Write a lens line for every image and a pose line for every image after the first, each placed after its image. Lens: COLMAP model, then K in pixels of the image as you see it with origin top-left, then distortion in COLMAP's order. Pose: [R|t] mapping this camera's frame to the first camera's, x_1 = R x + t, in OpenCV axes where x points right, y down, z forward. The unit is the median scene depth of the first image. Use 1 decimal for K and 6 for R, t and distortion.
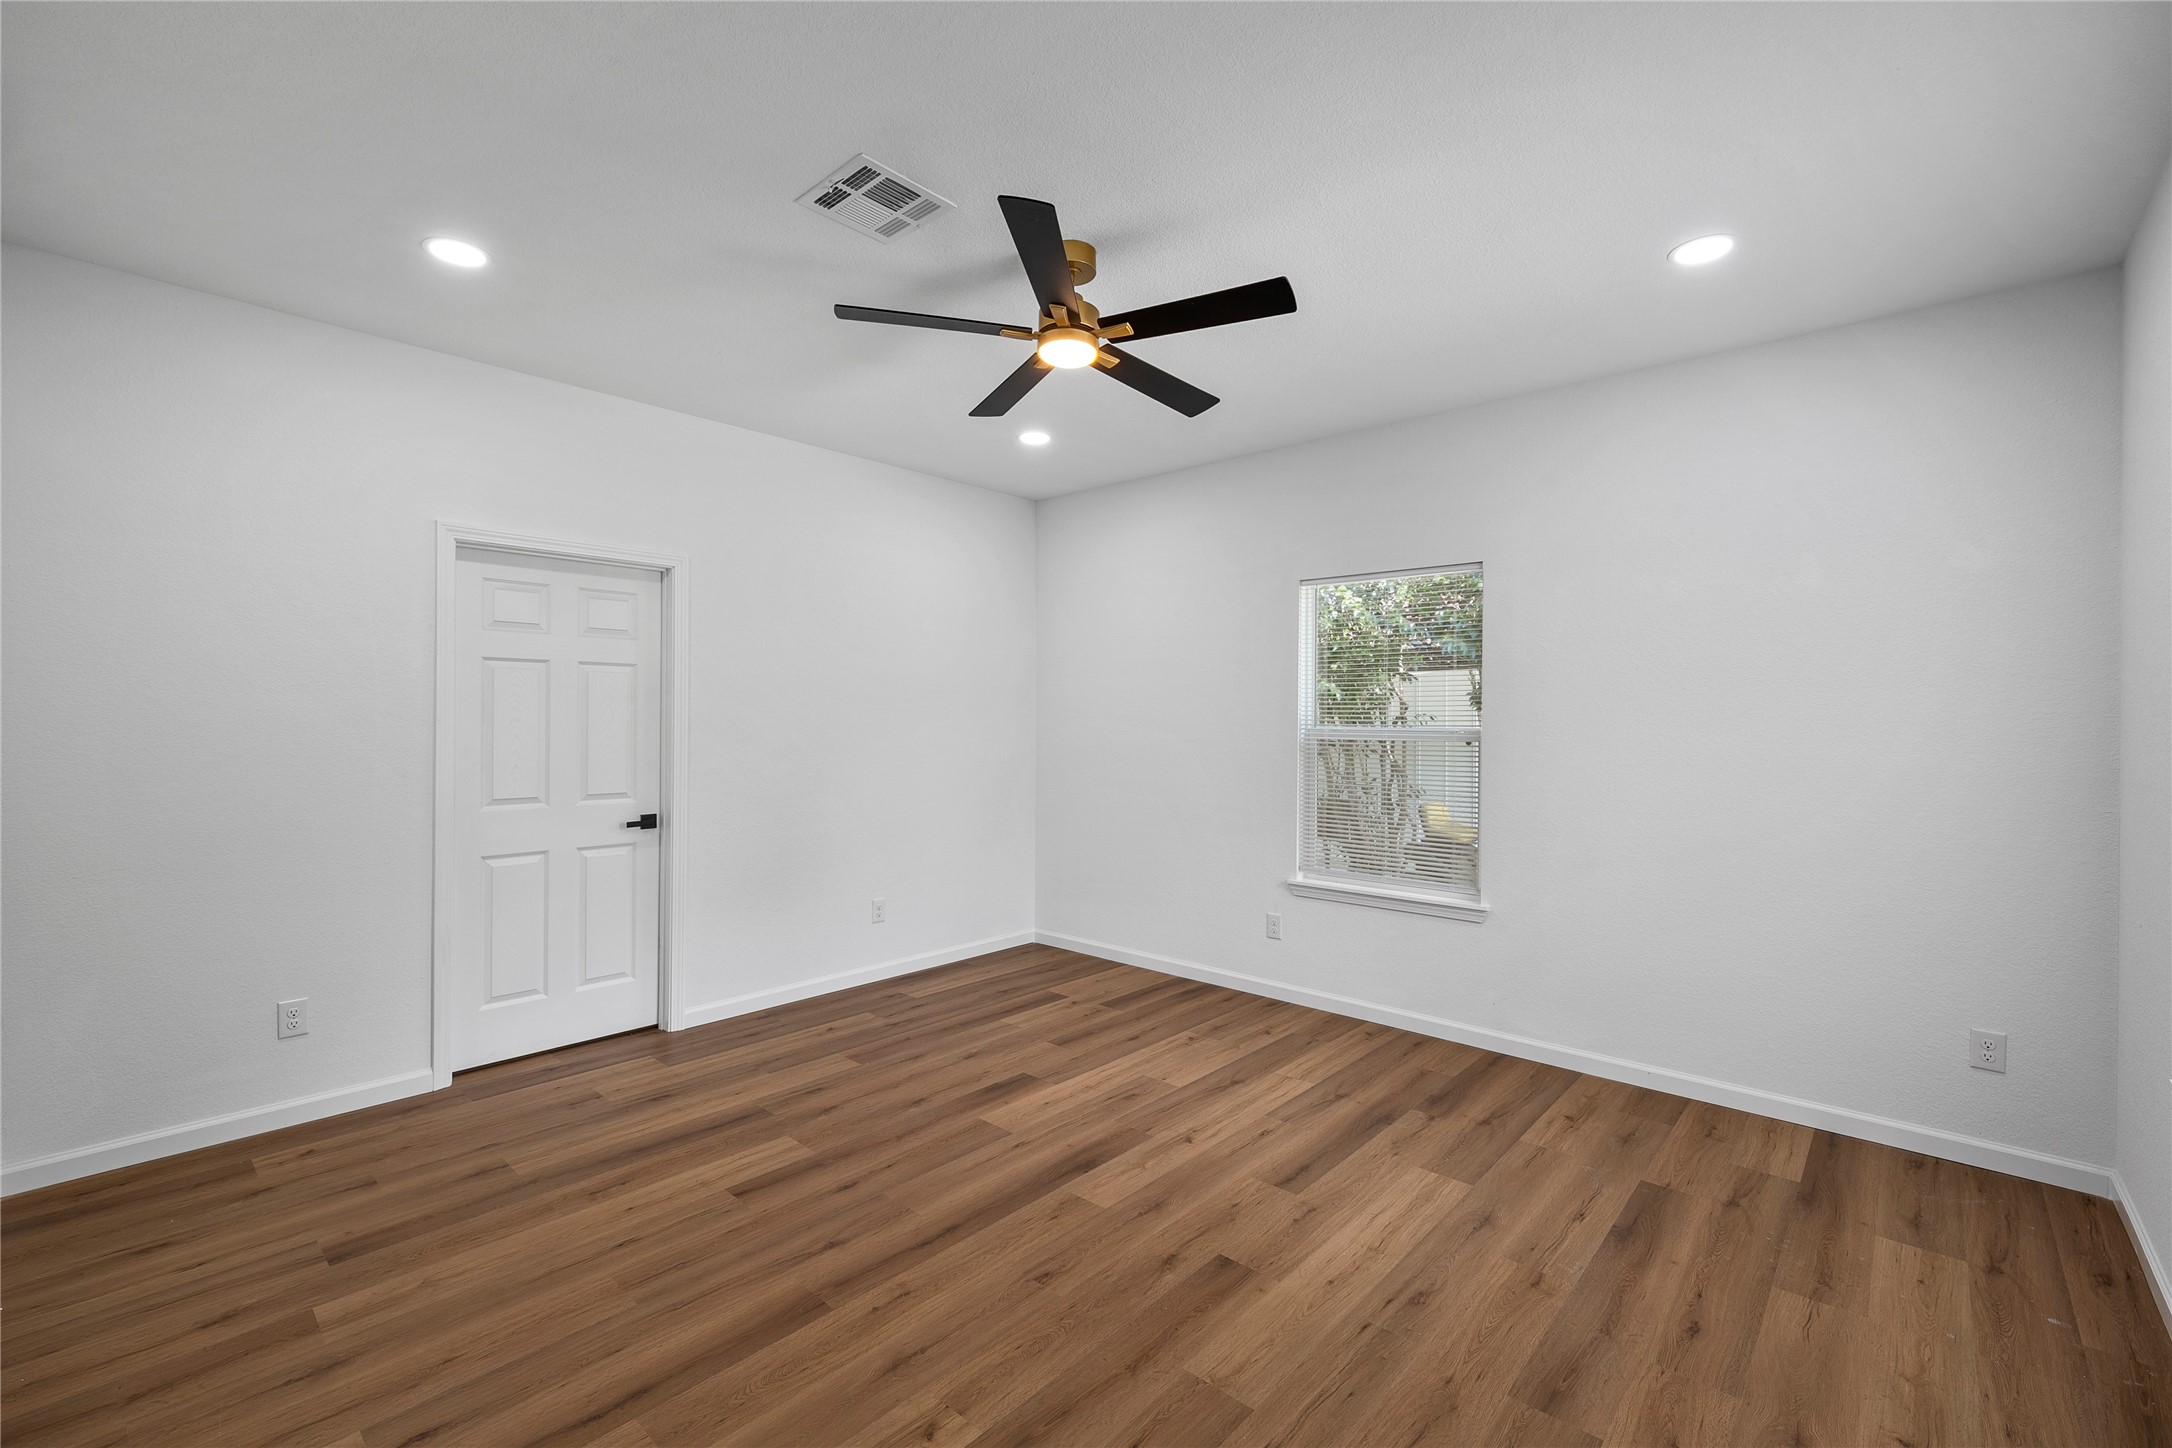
lens RADIAL K [[941.1, 0, 1051.6], [0, 941.1, 726.2], [0, 0, 1]] dist [-0.000465, 0.000034]
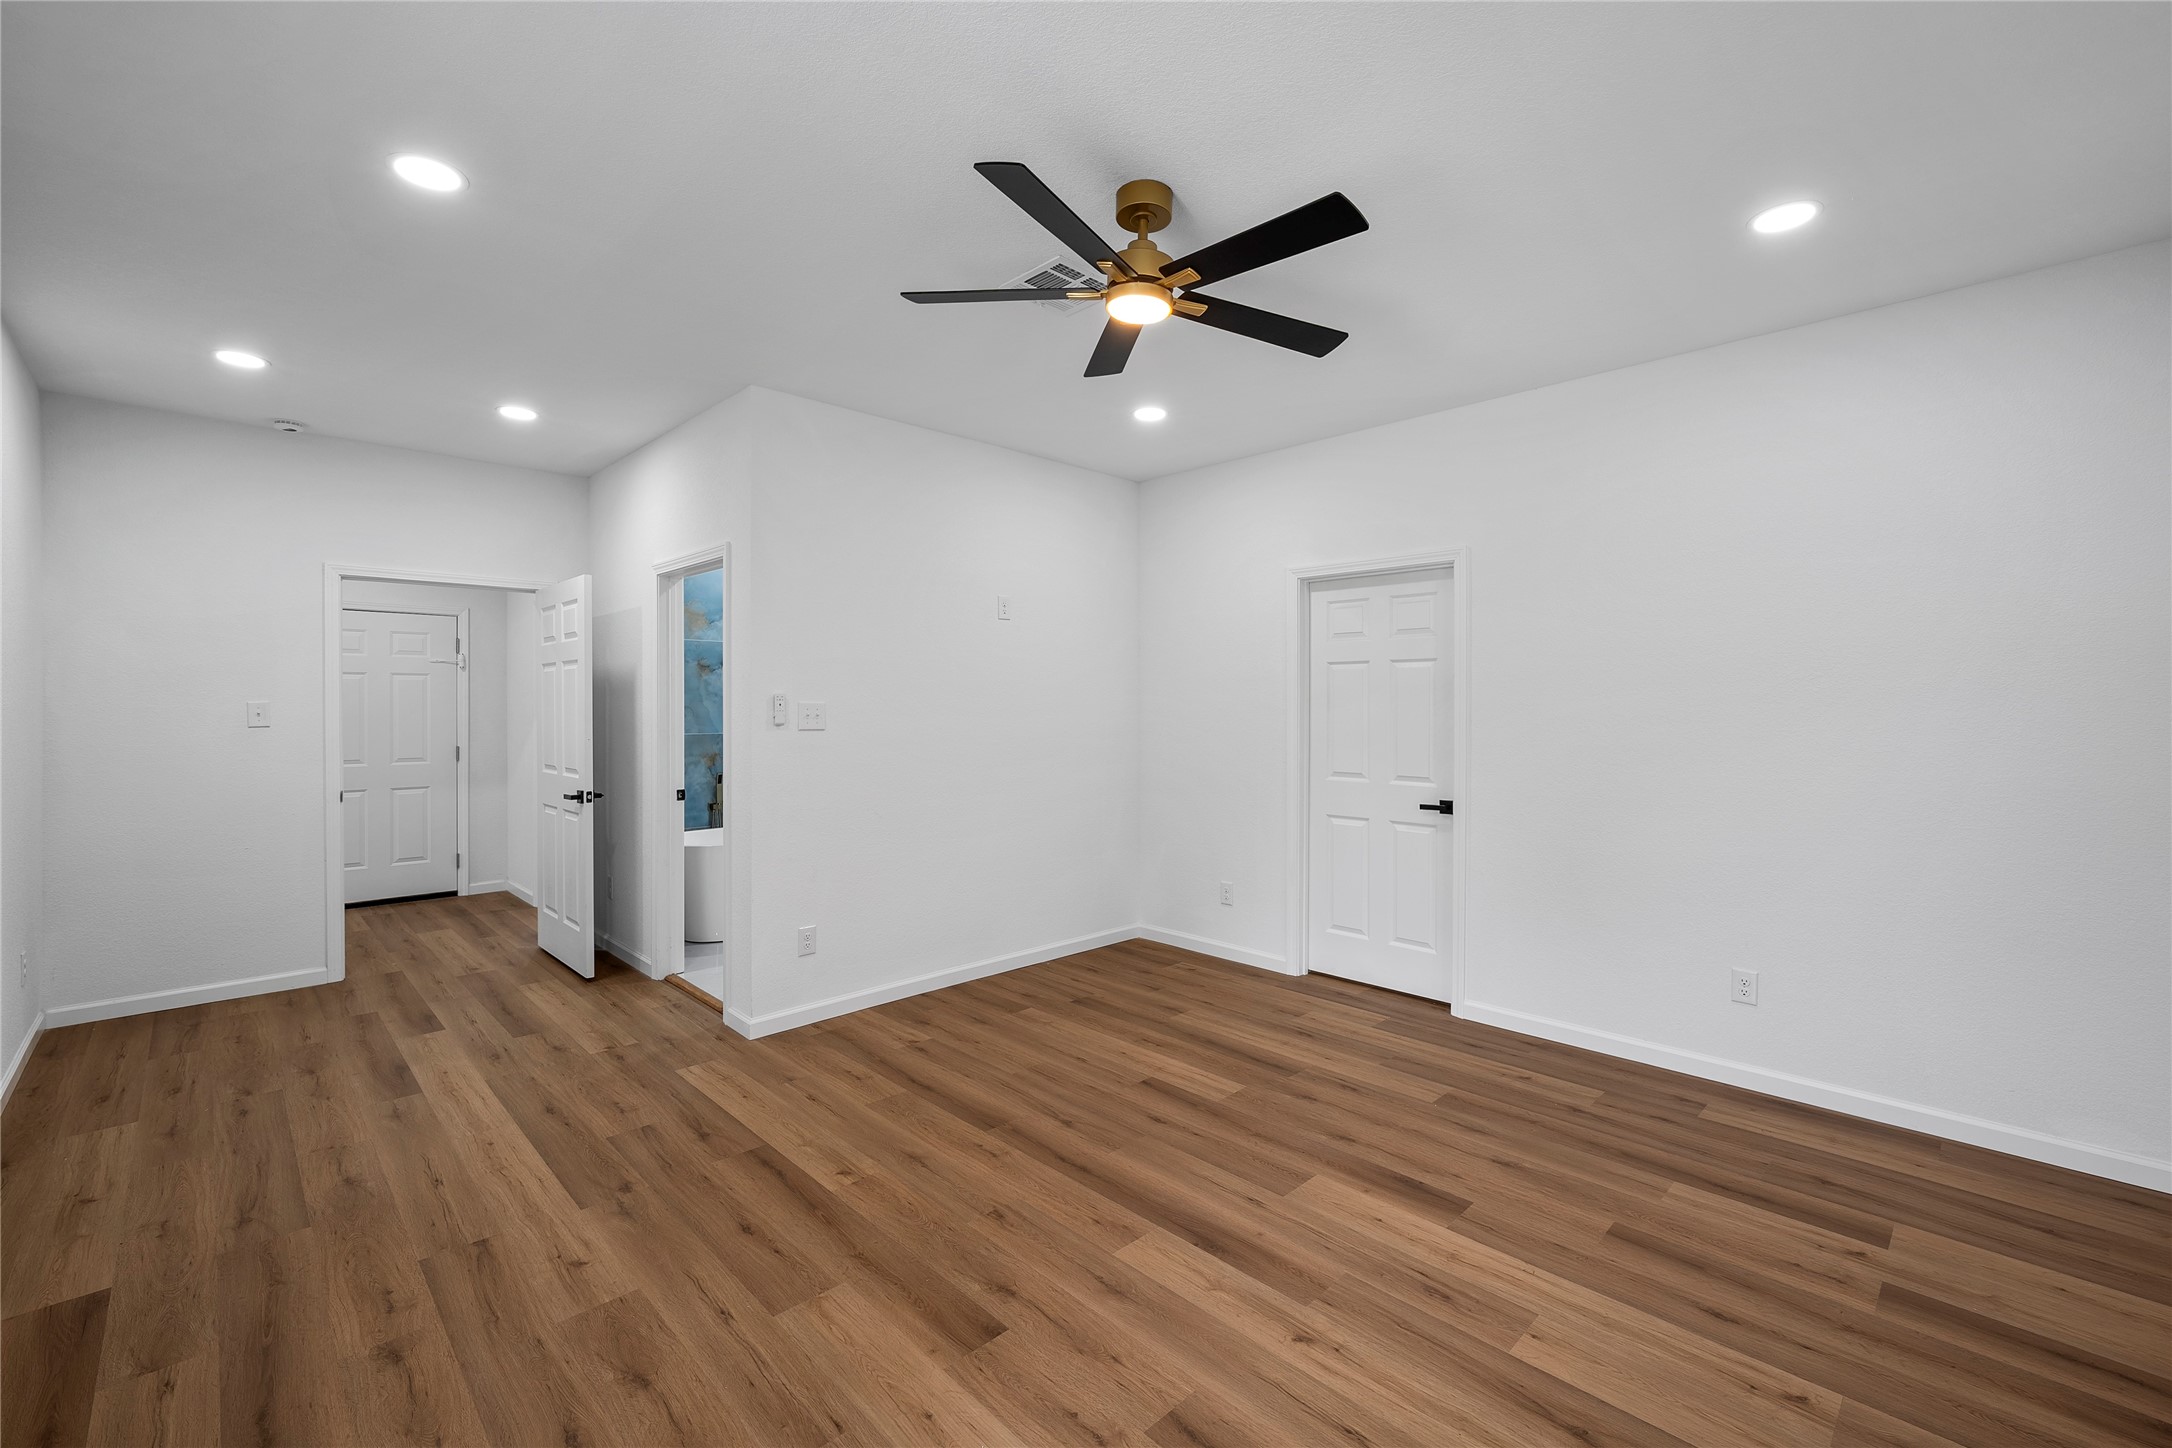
lens RADIAL K [[888.8, 0, 1094.4], [0, 888.8, 720.3], [0, 0, 1]] dist [-0.000386, -0.000019]
pose [[-0.036975, 0.011323, -0.999252, 0.800044], [-0.010033, 0.999881, 0.011701, -0.004854], [0.999266, 0.010458, -0.036857, 0.899041]]
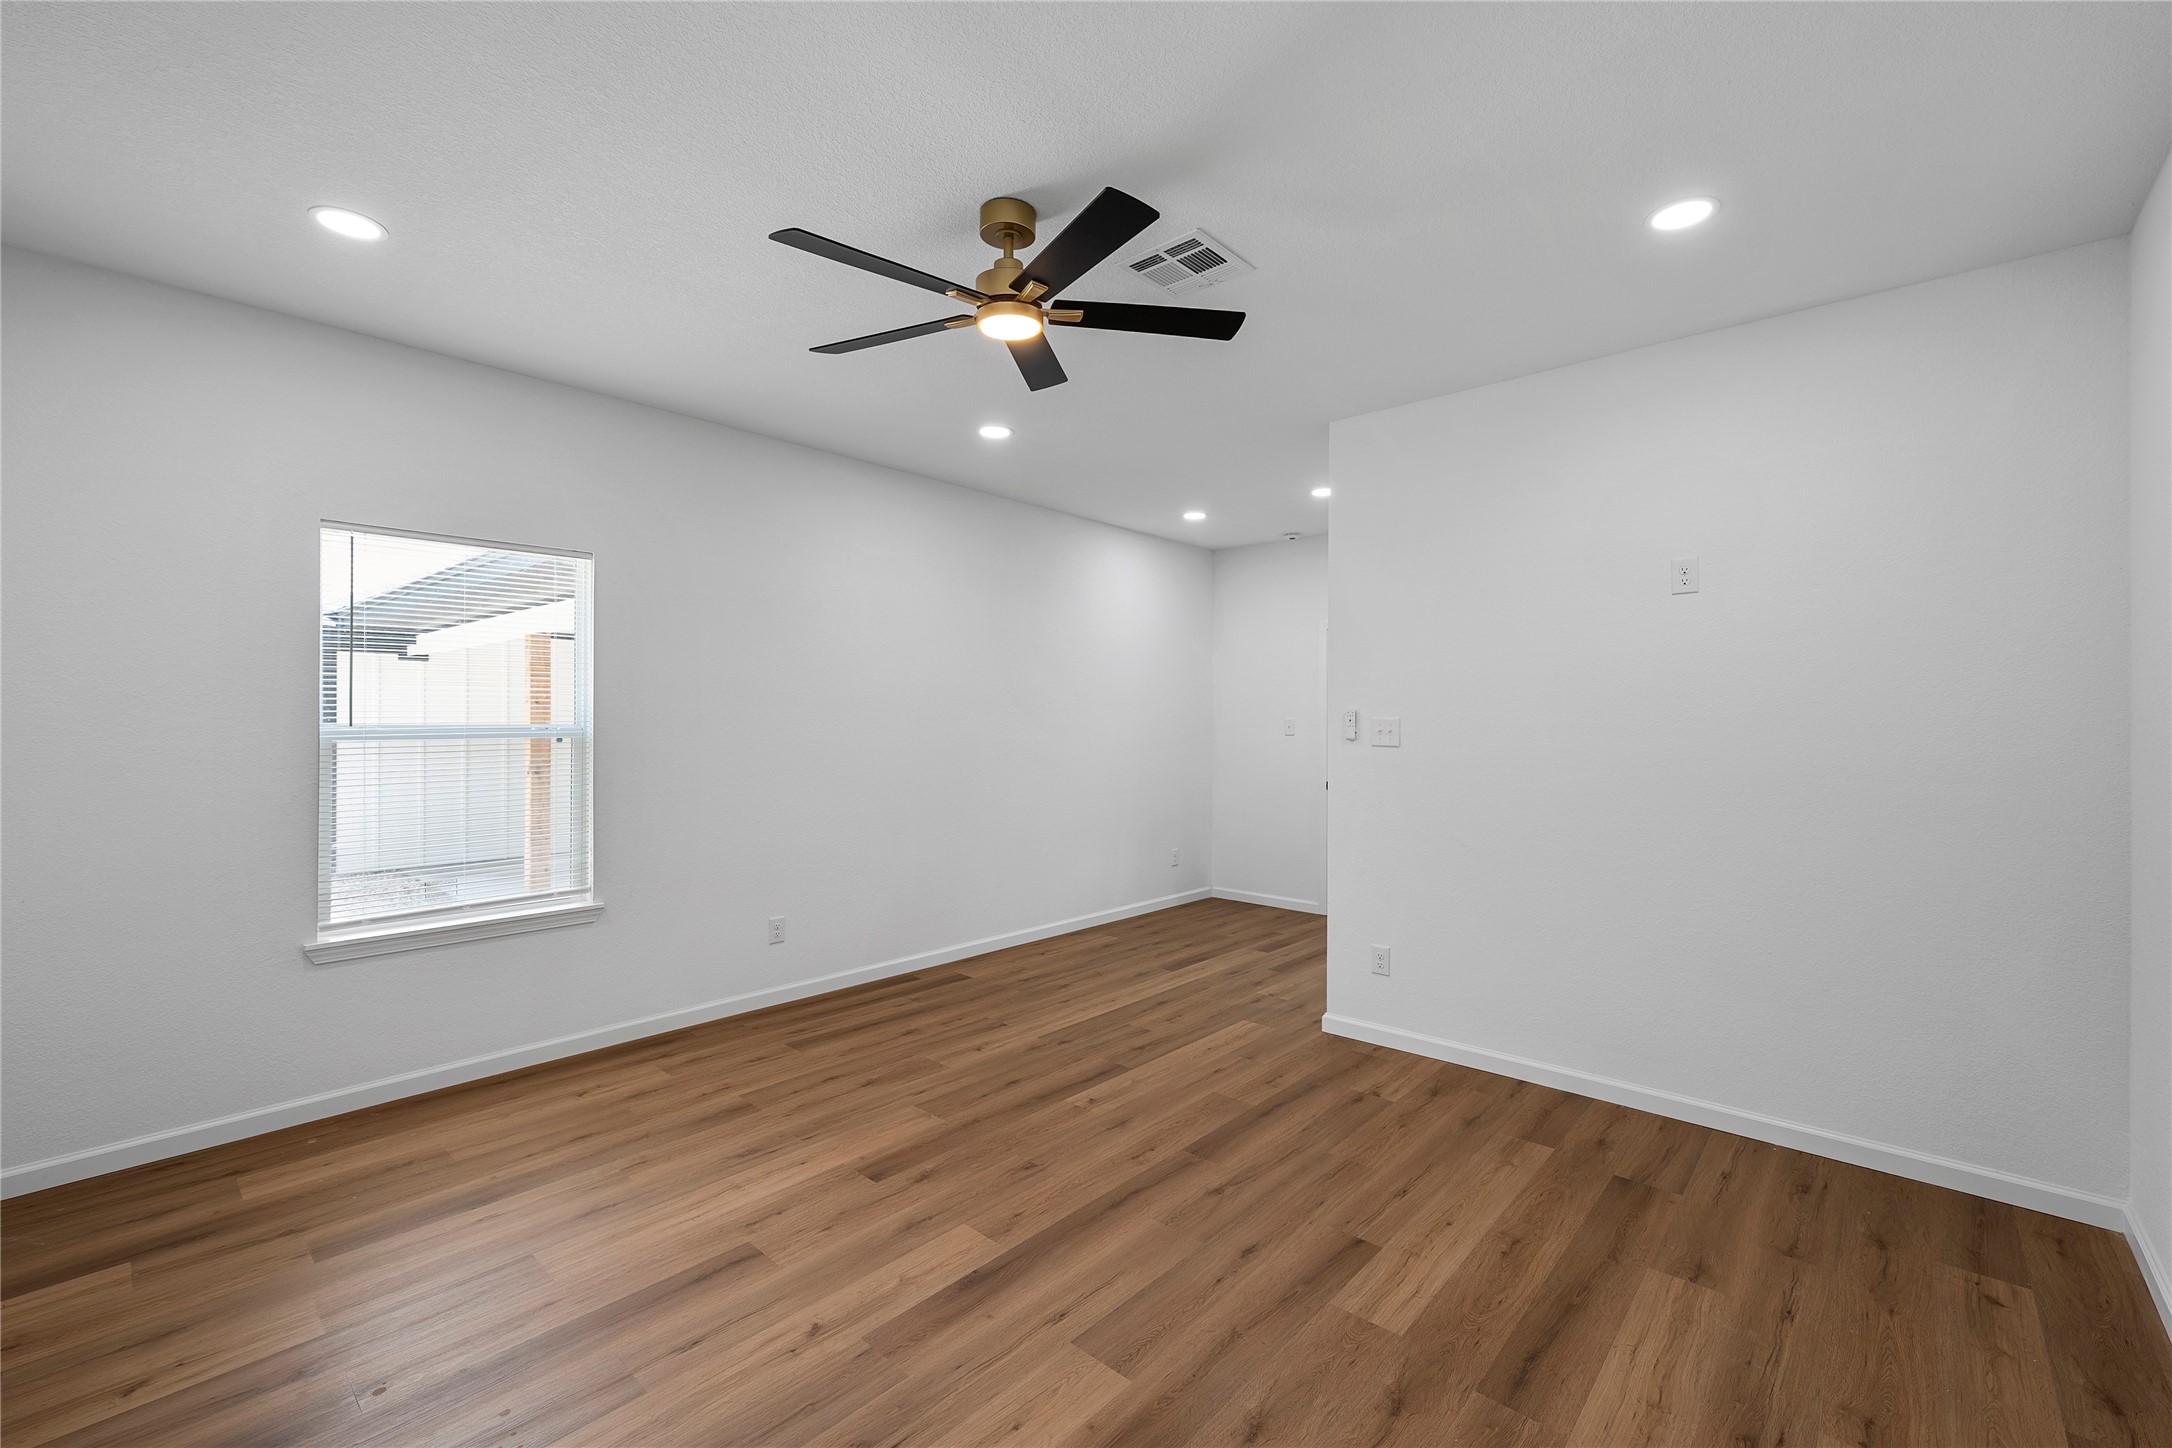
lens RADIAL K [[888.8, 0, 1094.4], [0, 888.8, 720.3], [0, 0, 1]] dist [-0.000386, -0.000019]
pose [[-0.998690, -0.009330, -0.050320, -0.023405], [-0.009854, 0.999900, 0.010172, -0.017293], [0.050220, 0.010654, -0.998681, 1.710926]]
